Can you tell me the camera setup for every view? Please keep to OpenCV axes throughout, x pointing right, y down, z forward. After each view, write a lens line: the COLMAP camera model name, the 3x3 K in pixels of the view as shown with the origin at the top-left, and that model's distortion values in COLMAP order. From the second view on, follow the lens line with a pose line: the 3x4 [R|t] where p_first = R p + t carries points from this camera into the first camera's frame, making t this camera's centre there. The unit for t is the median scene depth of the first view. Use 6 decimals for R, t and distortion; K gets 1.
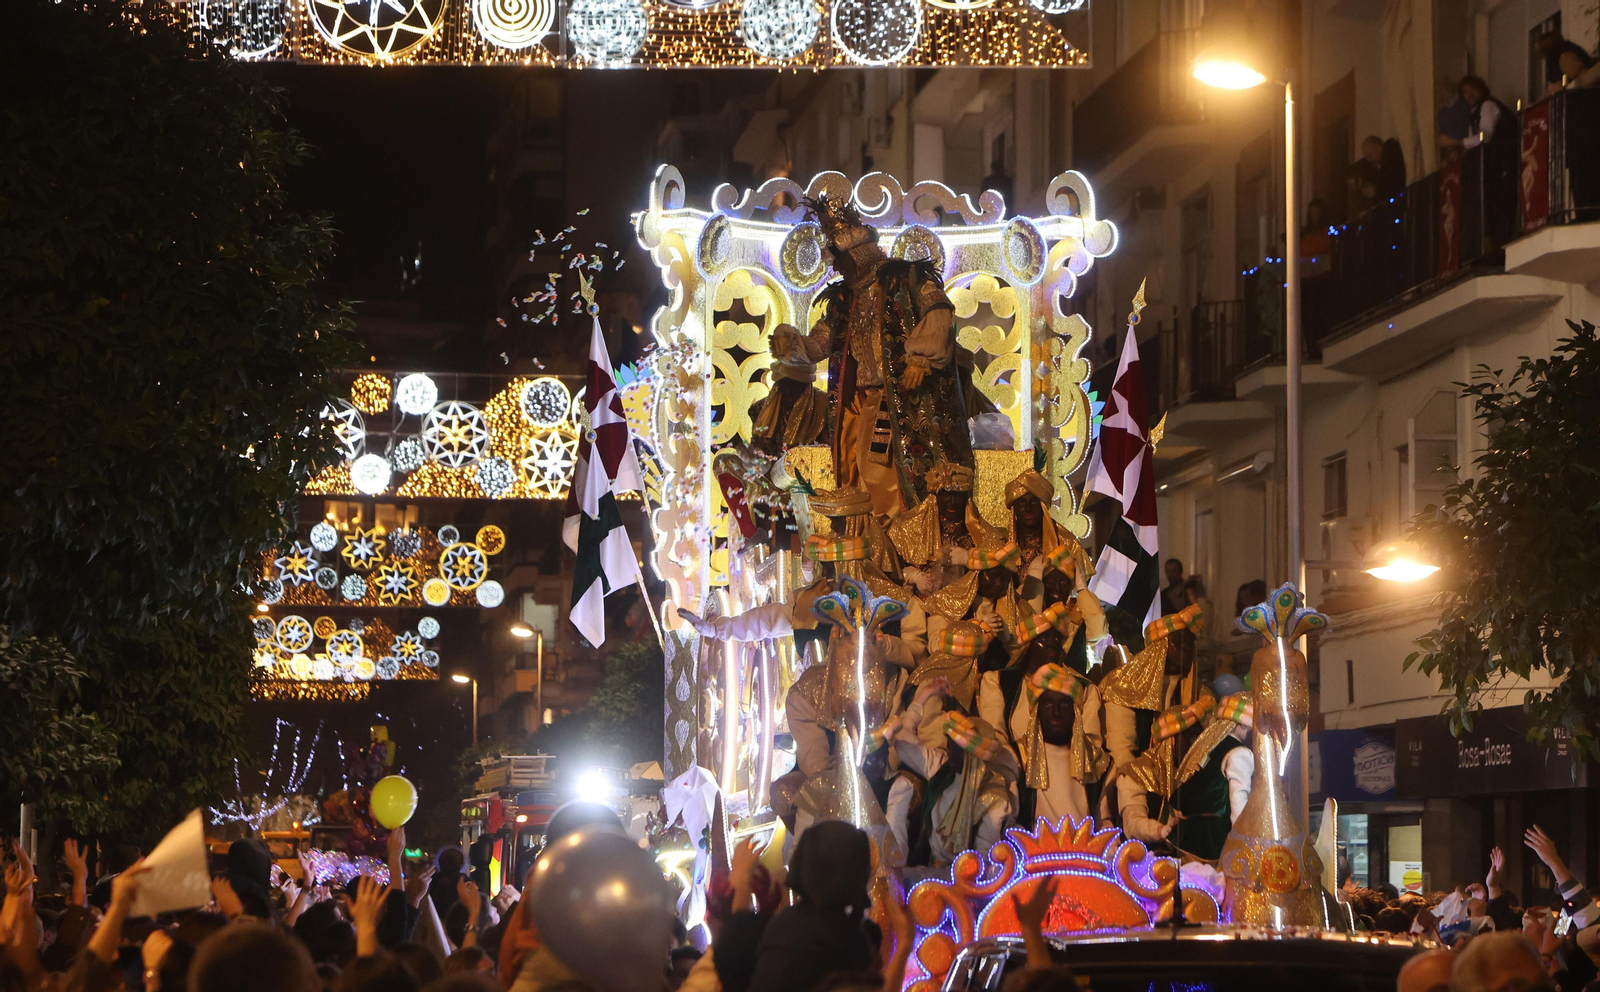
lens RADIAL K [[4853.5, 0, 800.0], [0, 4853.5, 445.4], [0, 0, 1]] dist [-0.164769, 0.321332]
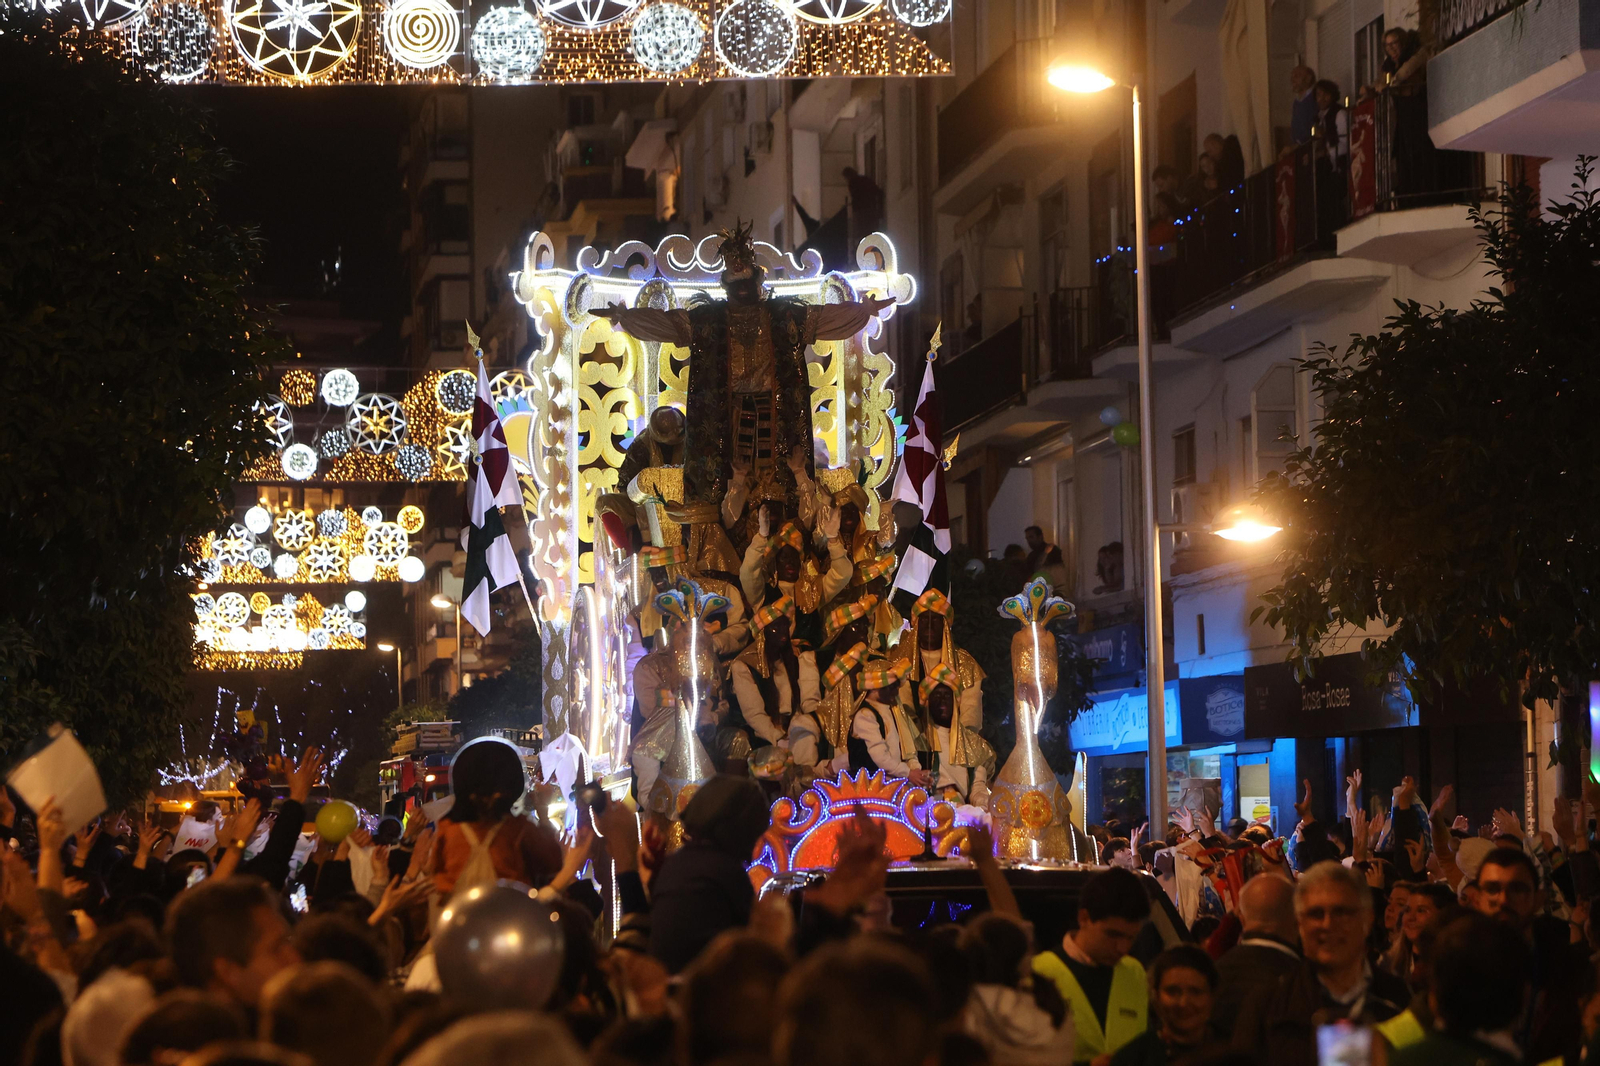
lens RADIAL K [[4458.5, 0, 799.3], [0, 4458.5, 570.7], [0, 0, 1]] dist [-0.135427, 1.860487]
pose [[0.999550, -0.019300, 0.022945, 0.010249], [0.018542, 0.999291, 0.032777, -0.009042], [-0.023561, -0.032336, 0.999199, -0.104778]]
